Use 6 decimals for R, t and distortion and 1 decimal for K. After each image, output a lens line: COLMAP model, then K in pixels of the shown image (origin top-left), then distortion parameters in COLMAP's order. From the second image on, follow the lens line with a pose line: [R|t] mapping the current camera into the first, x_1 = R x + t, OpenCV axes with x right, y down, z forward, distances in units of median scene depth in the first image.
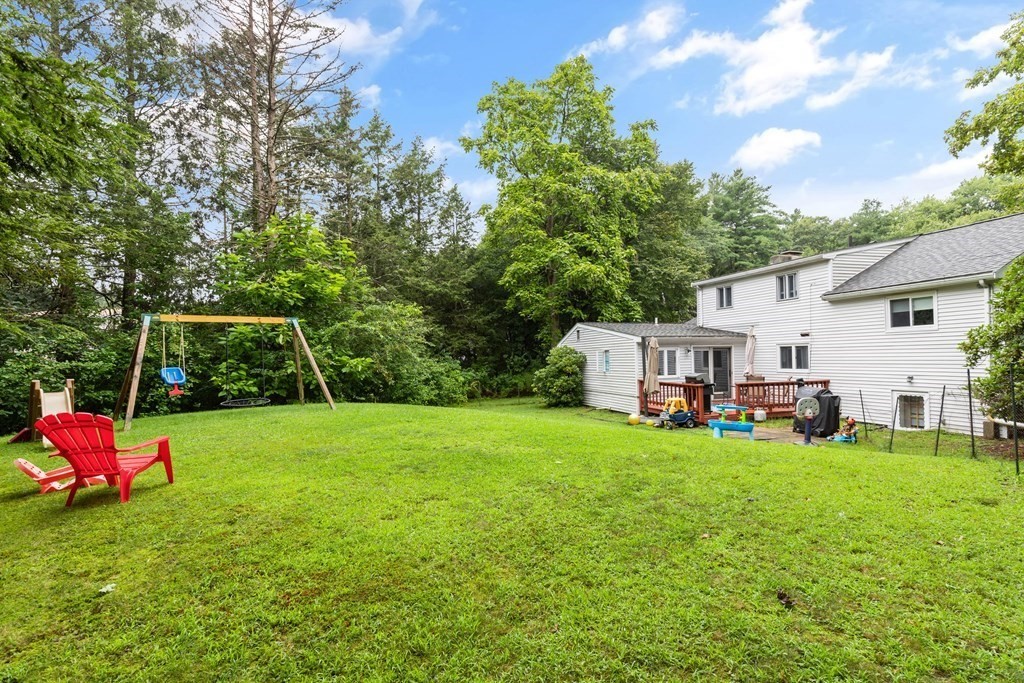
lens RADIAL K [[463.0, 0, 510.9], [0, 463.0, 344.0], [0, 0, 1]] dist [0.000634, 0.000070]
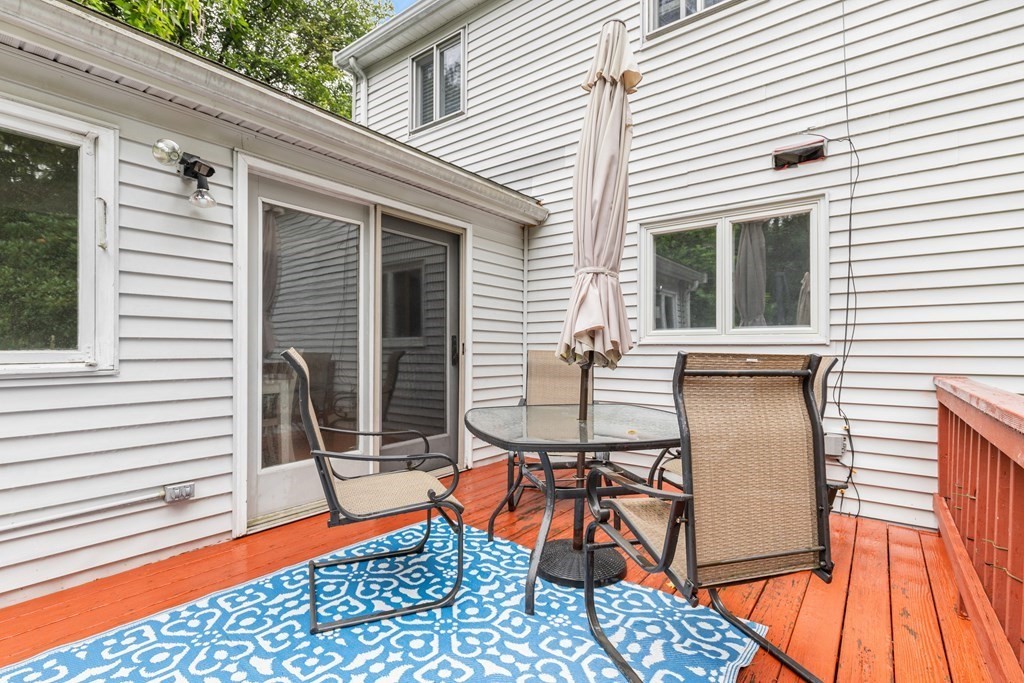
lens RADIAL K [[476.6, 0, 513.6], [0, 476.6, 347.4], [0, 0, 1]] dist [0.011654, -0.000132]
pose [[0.819023, 0.021915, 0.573342, 0.388049], [-0.029693, 0.999550, 0.004211, 0.062843], [-0.572992, -0.020473, 0.819305, 0.844027]]
